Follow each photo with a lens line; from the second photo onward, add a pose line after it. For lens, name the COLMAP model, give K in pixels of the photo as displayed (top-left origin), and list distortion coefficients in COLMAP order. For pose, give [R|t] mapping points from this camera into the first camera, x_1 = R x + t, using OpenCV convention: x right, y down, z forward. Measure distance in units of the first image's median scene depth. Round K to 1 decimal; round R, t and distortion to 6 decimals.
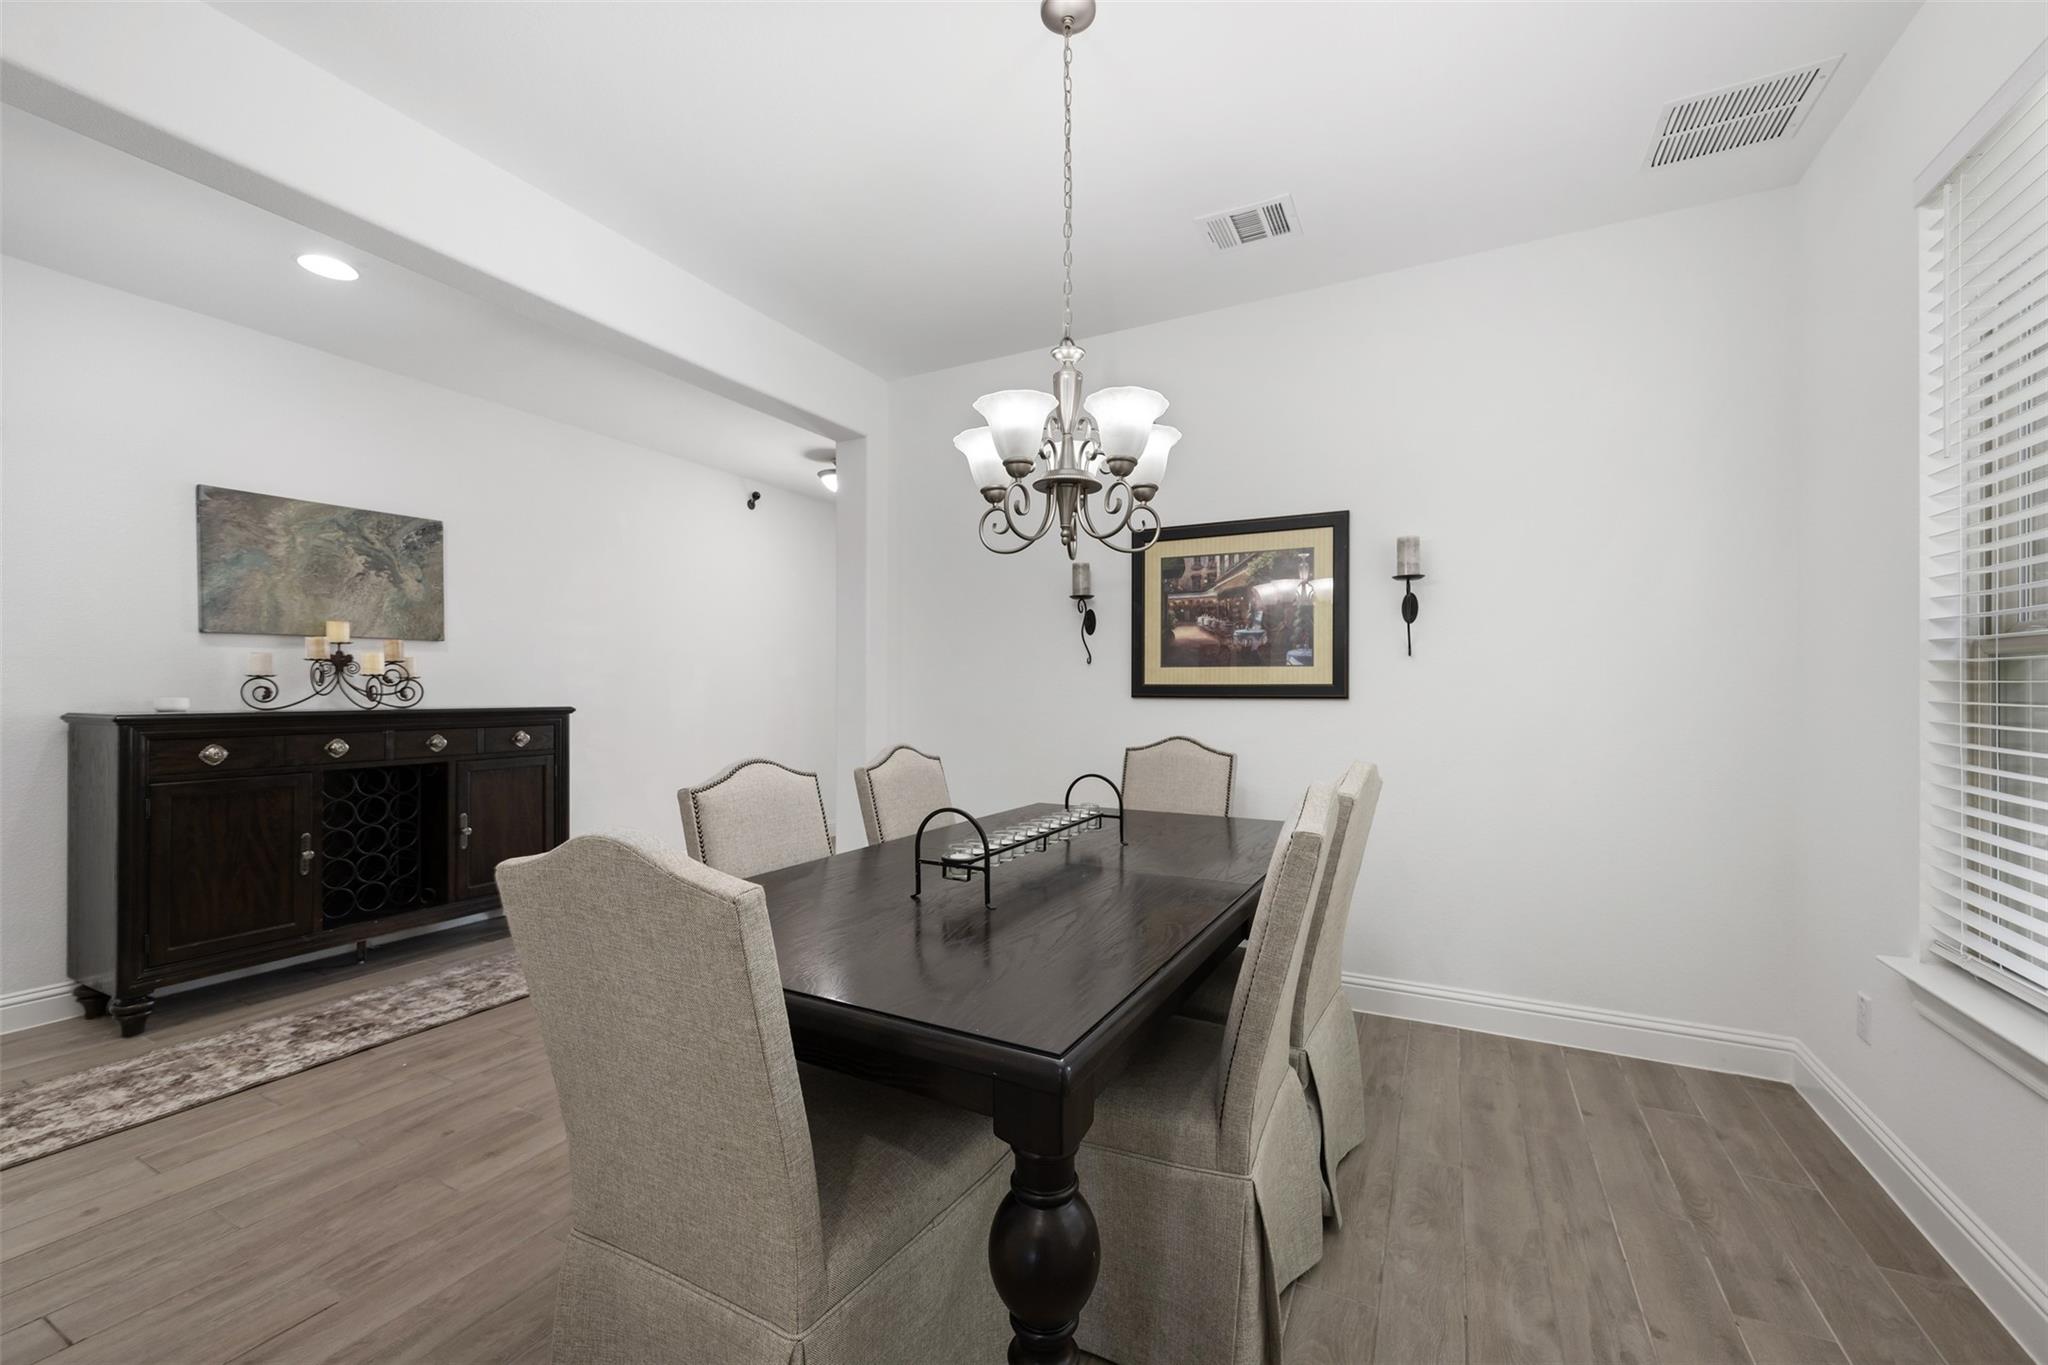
lens RADIAL K [[815.5, 0, 1017.6], [0, 815.5, 692.5], [0, 0, 1]] dist [-0.056896, -0.000026]
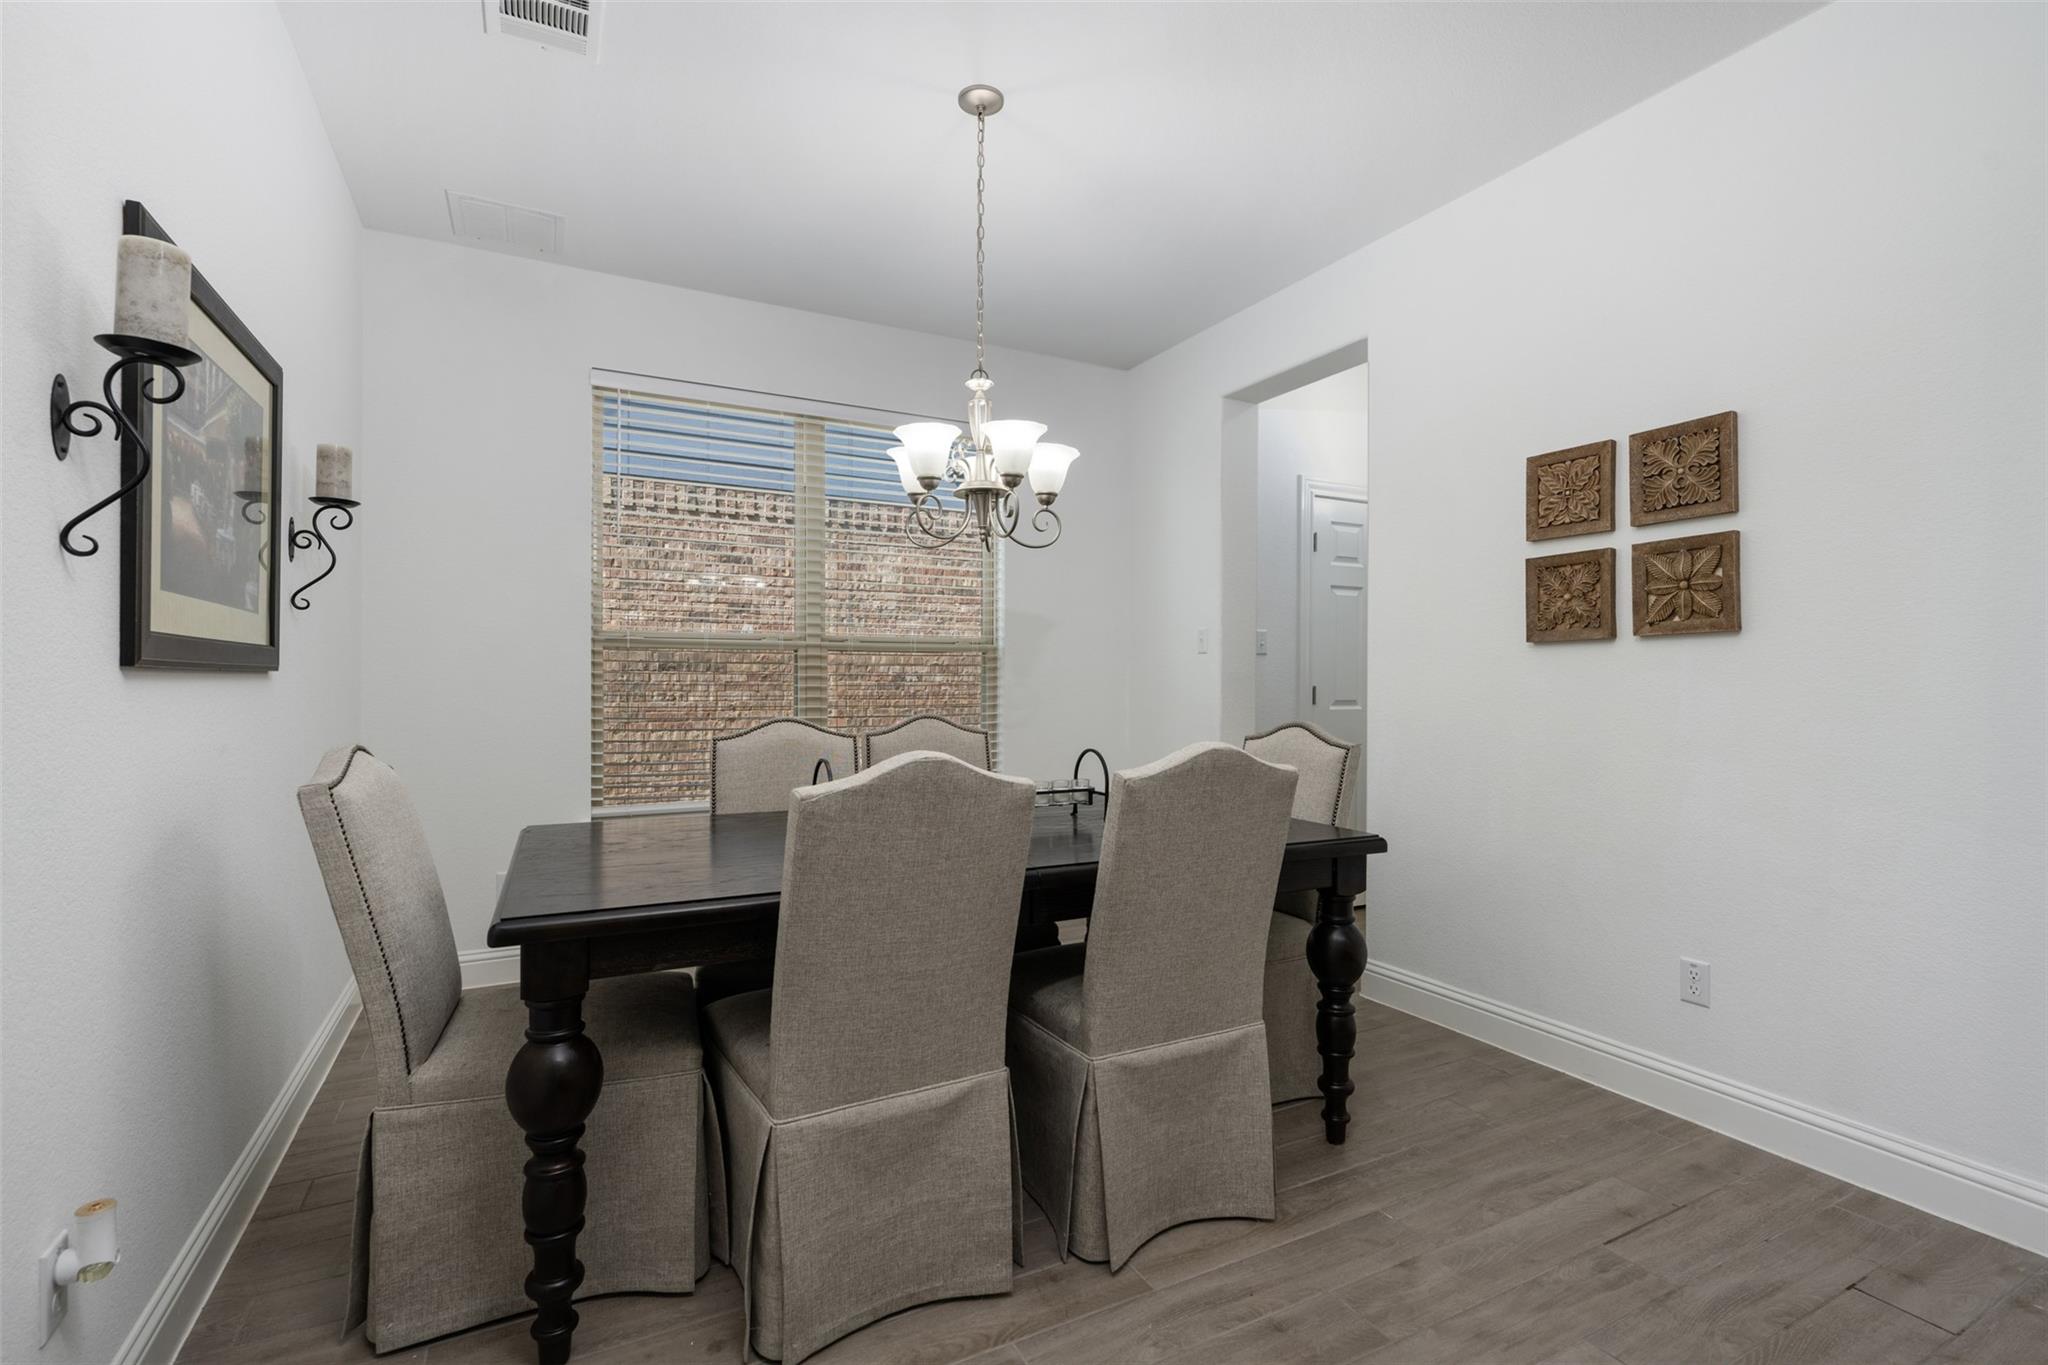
lens RADIAL K [[933.1, 0, 1025.6], [0, 933.1, 668.7], [0, 0, 1]] dist [-0.002969, -0.000598]
pose [[-0.825801, -0.003359, 0.563951, -0.439981], [-0.012785, 0.999837, -0.012767, 0.008573], [-0.563816, -0.017754, -0.825709, 1.169321]]
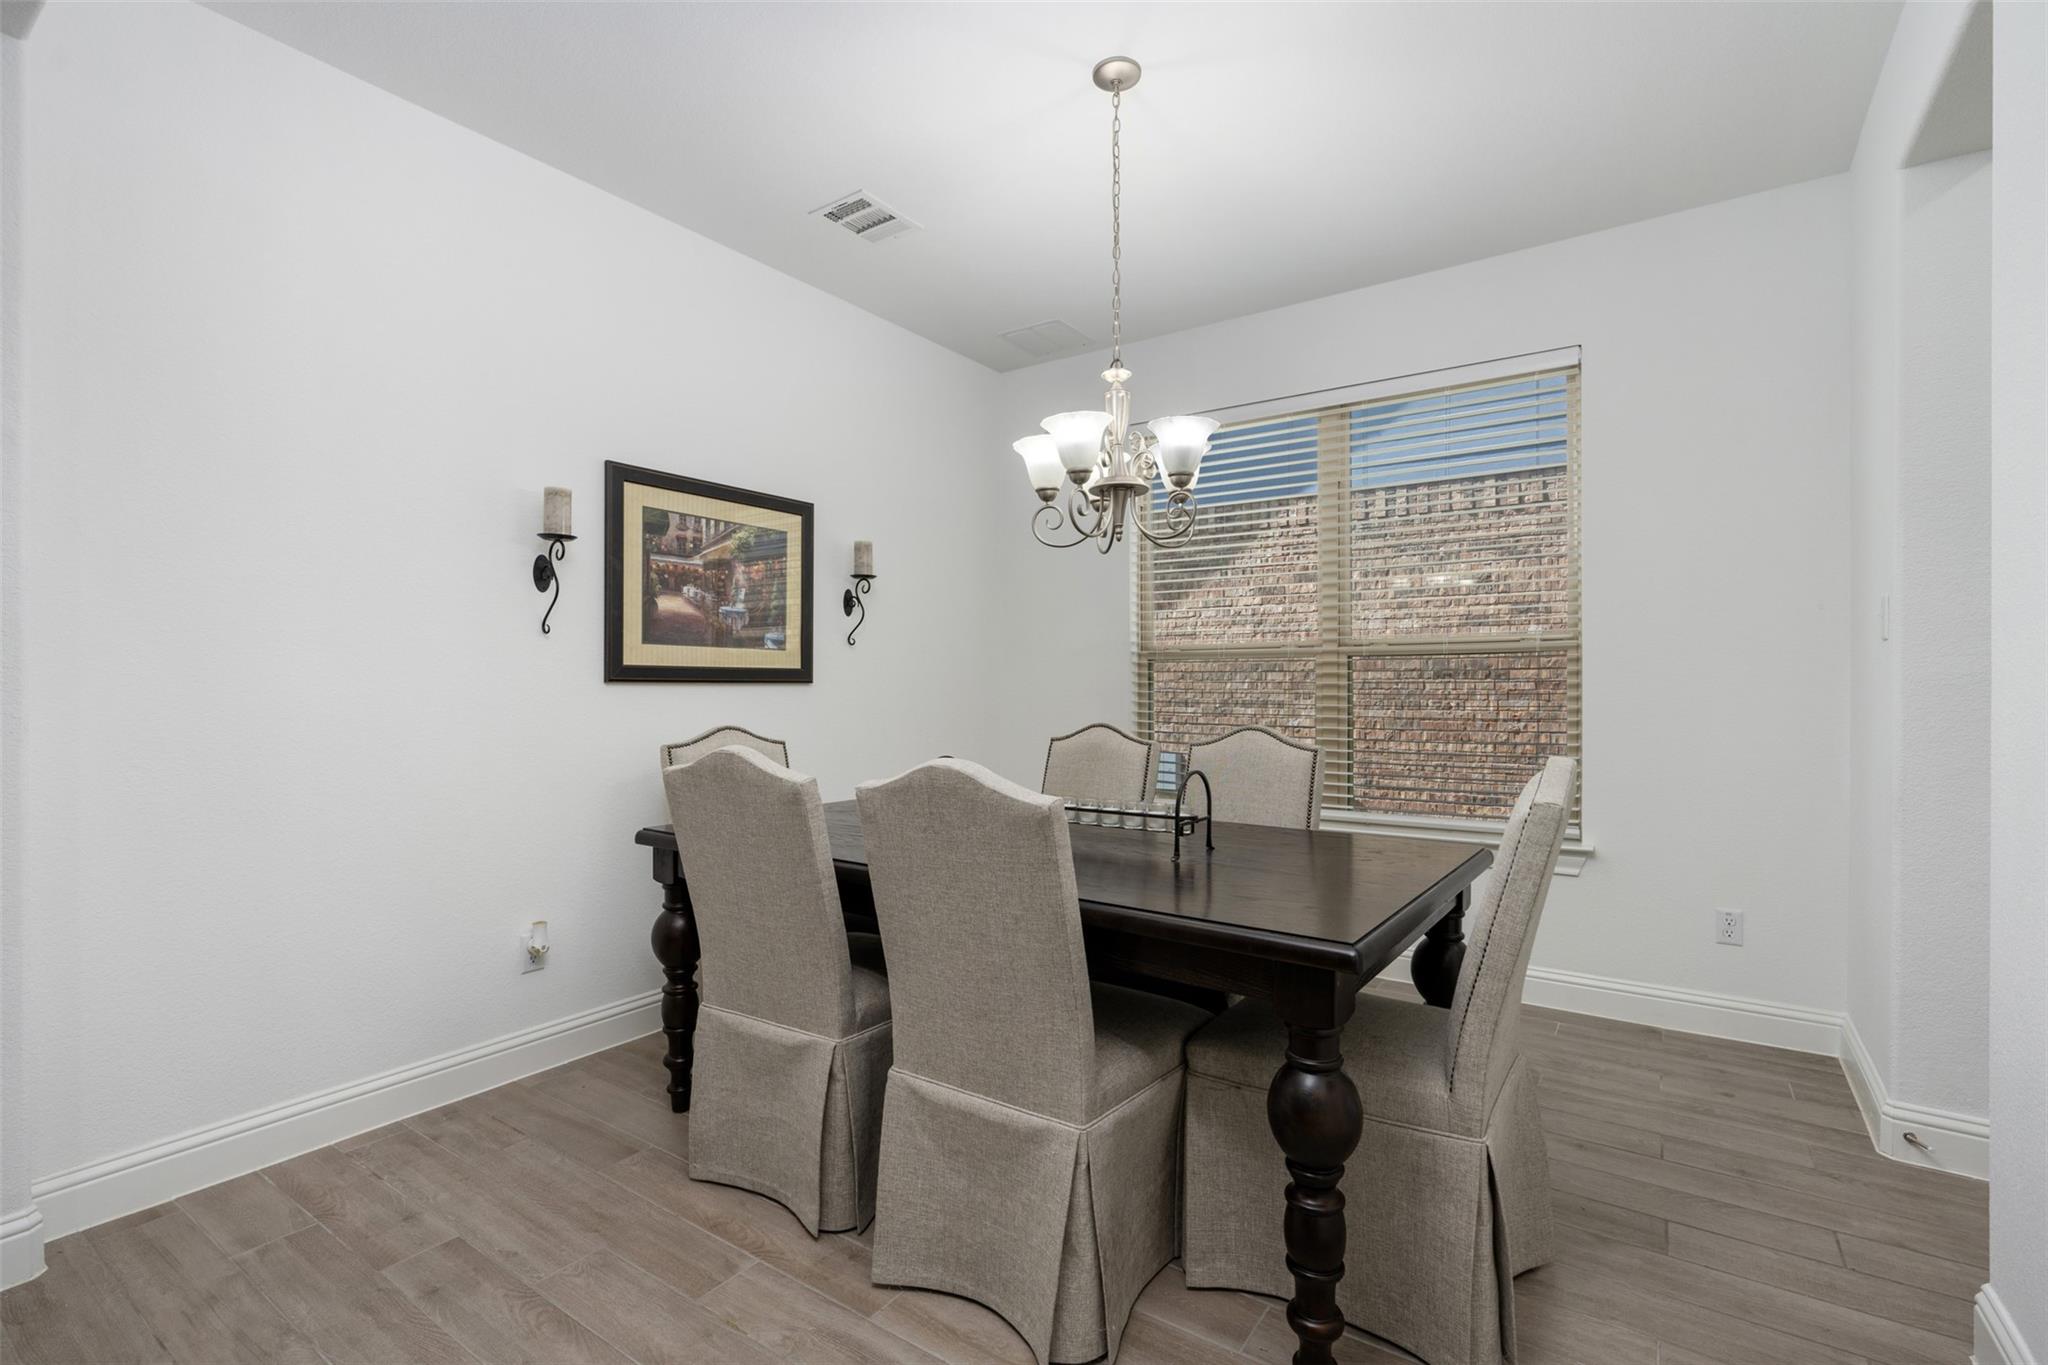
lens RADIAL K [[928.0, 0, 1024.0], [0, 928.0, 682.5], [0, 0, 1]] dist [0.003414, -0.000057]
pose [[0.119209, -0.003285, 0.992864, -0.701068], [-0.004958, 0.999980, 0.003904, 0.001608], [-0.992857, -0.005388, 0.119191, 0.536710]]
